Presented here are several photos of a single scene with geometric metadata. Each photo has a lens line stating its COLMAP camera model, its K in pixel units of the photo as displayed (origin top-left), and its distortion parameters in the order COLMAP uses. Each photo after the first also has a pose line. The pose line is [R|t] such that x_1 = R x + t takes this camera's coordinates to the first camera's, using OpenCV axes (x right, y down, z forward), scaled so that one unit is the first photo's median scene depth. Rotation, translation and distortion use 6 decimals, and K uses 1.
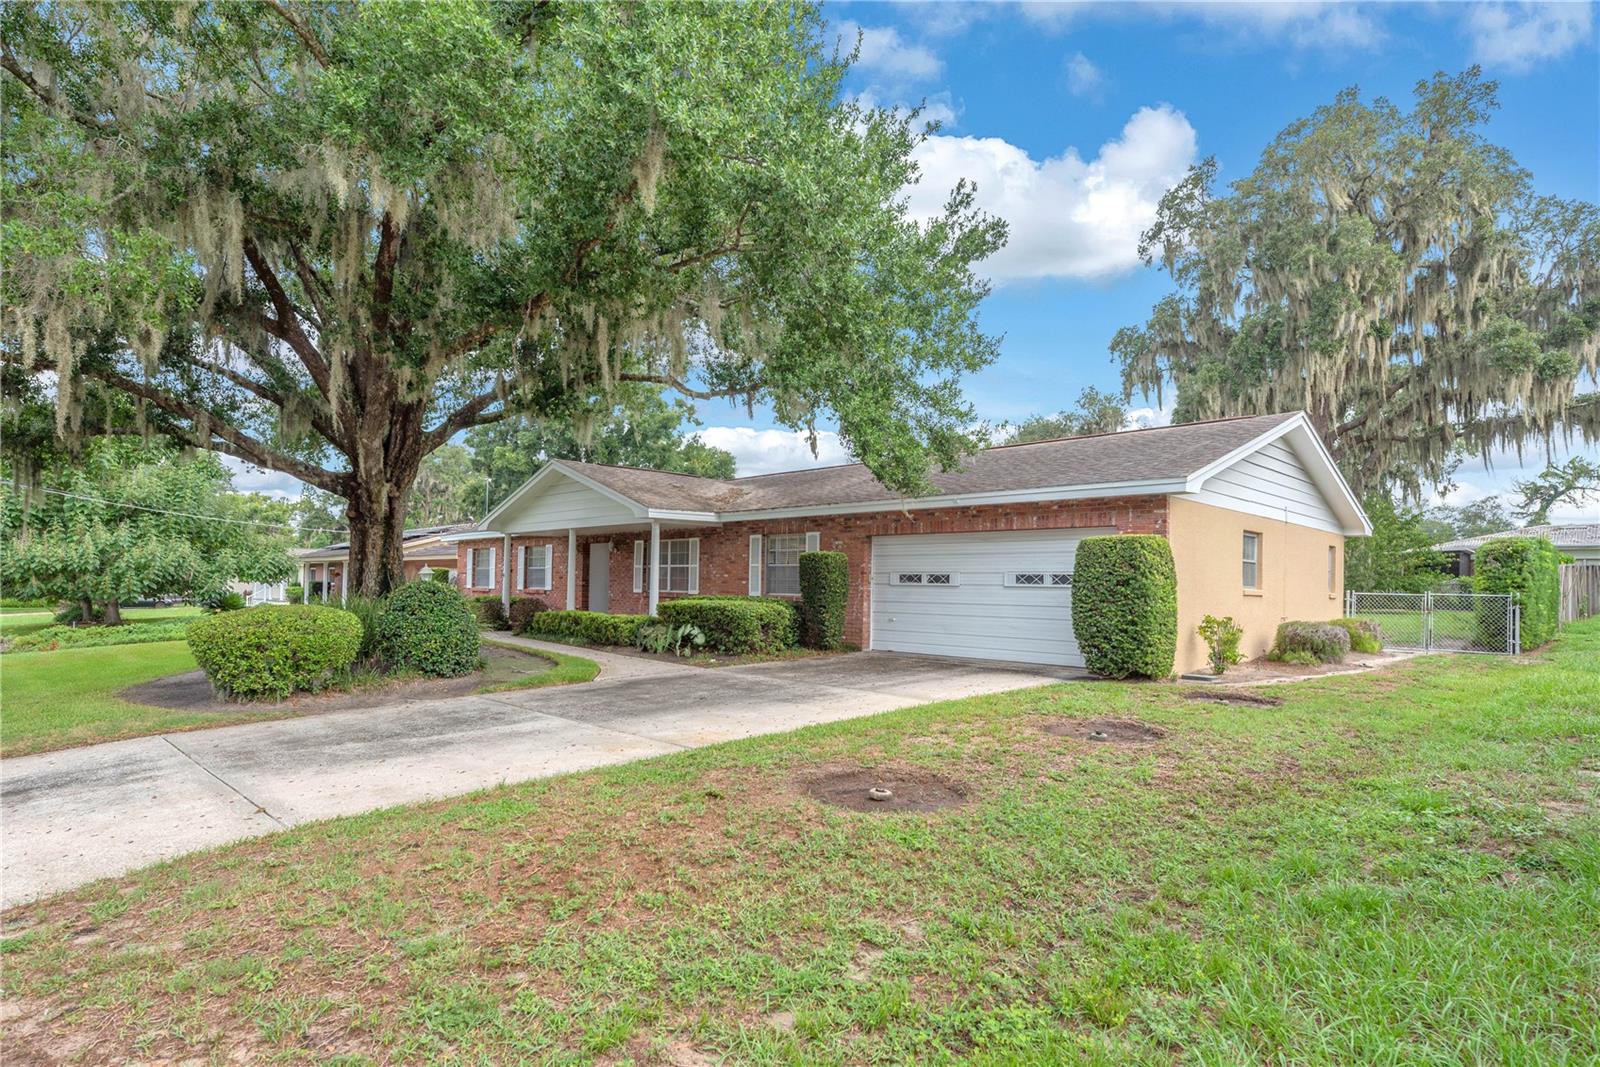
lens RADIAL K [[827.6, 0, 801.4], [0, 827.6, 536.2], [0, 0, 1]] dist [-0.013319, -0.000138]
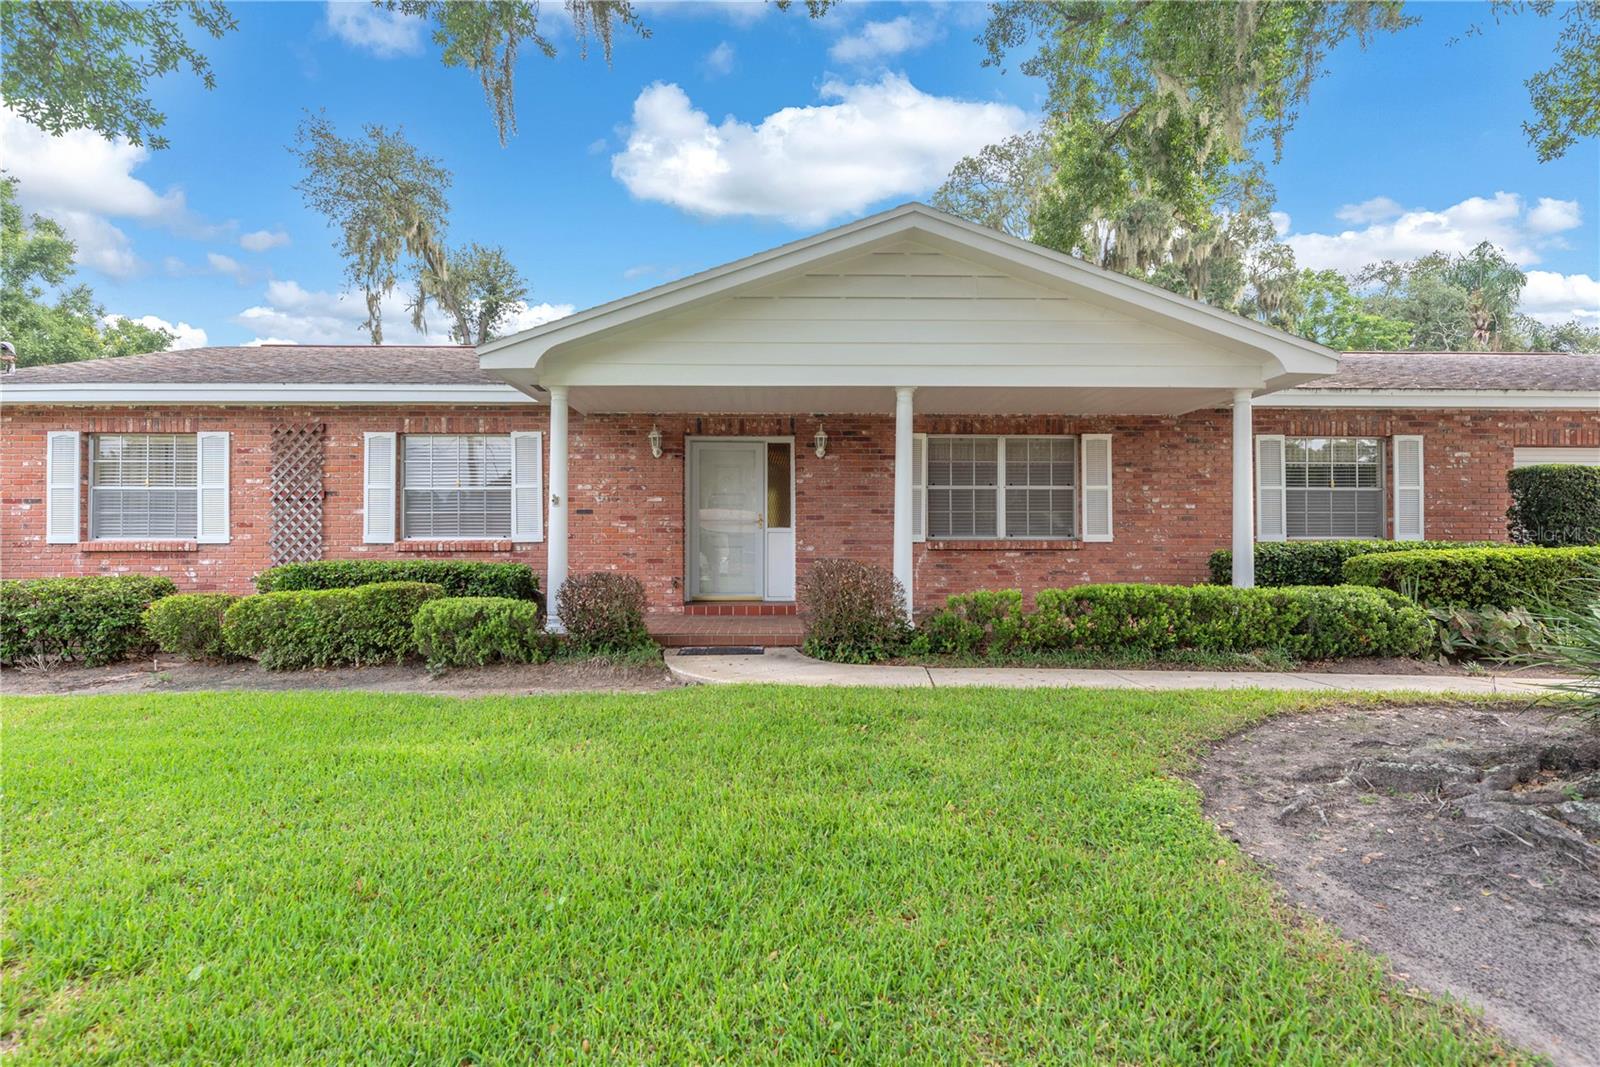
lens RADIAL K [[827.6, 0, 799.8], [0, 827.6, 533.4], [0, 0, 1]] dist [-0.013319, -0.000138]
pose [[0.687588, -0.015152, 0.725943, -0.625020], [-0.033143, 0.998085, 0.052224, 0.043086], [-0.725344, -0.059968, 0.685769, 0.766926]]
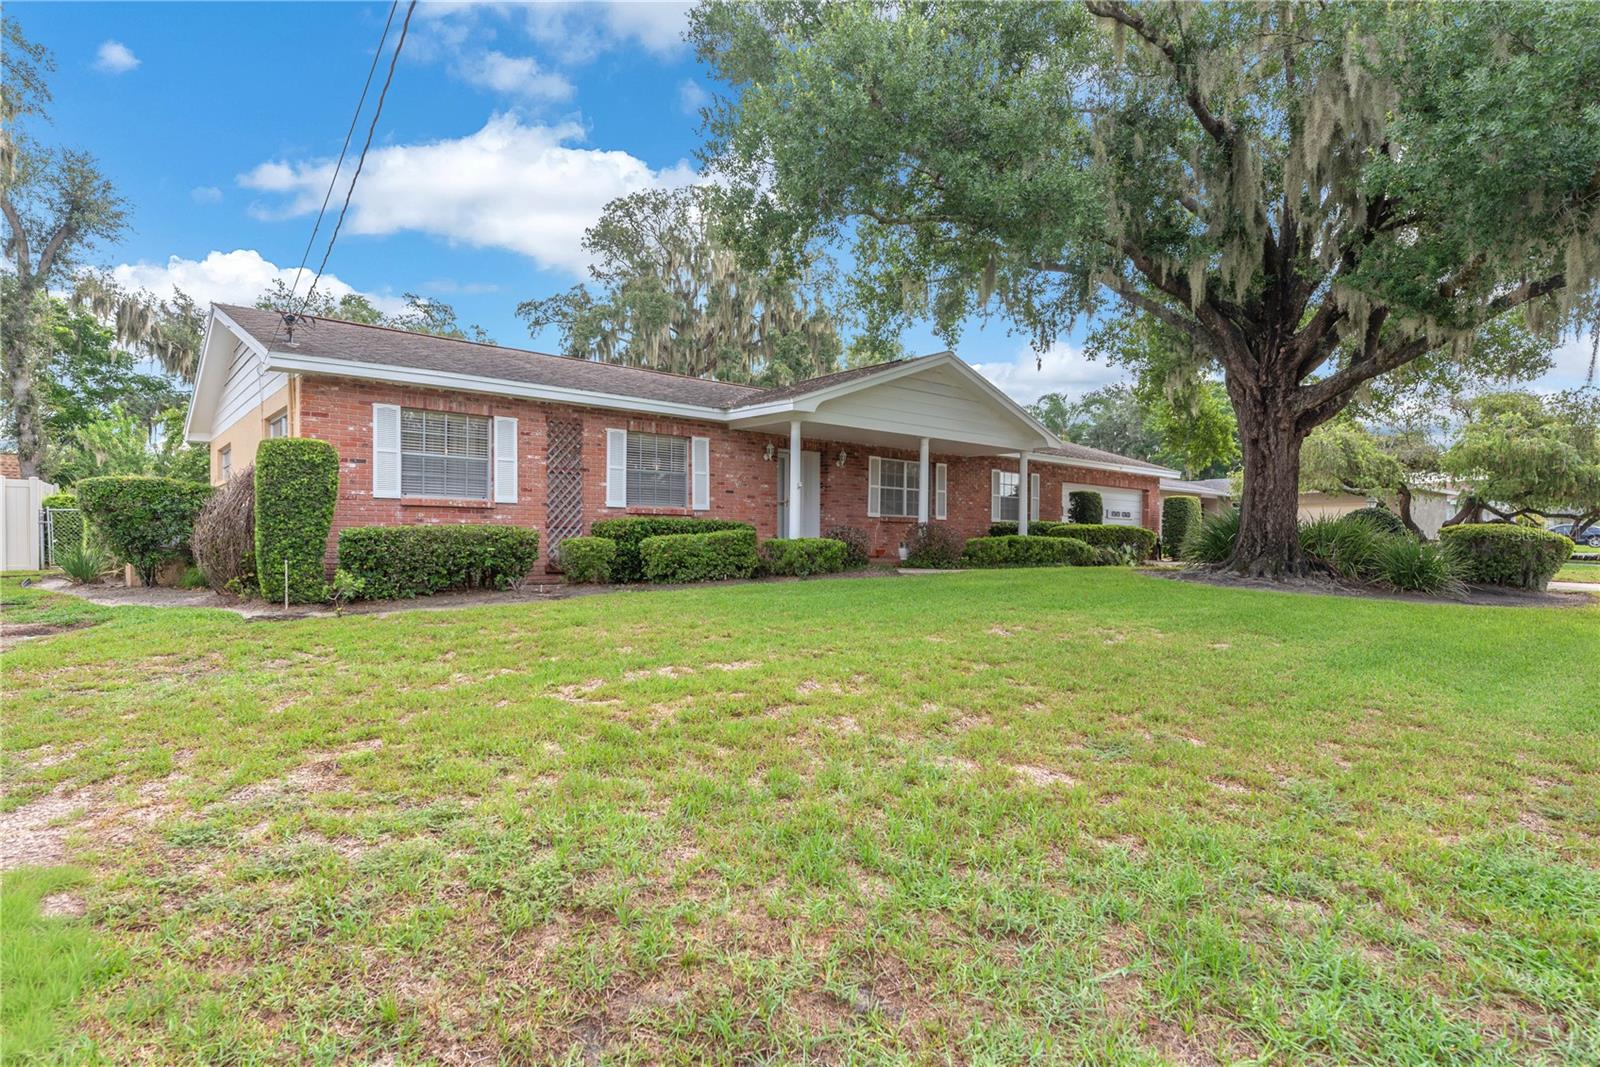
lens RADIAL K [[827.6, 0, 797.3], [0, 827.6, 535.1], [0, 0, 1]] dist [-0.013319, -0.000138]
pose [[0.078049, -0.019125, 0.996766, -1.133695], [-0.080096, 0.996464, 0.025391, 0.076785], [-0.993727, -0.081819, 0.076241, 1.080043]]
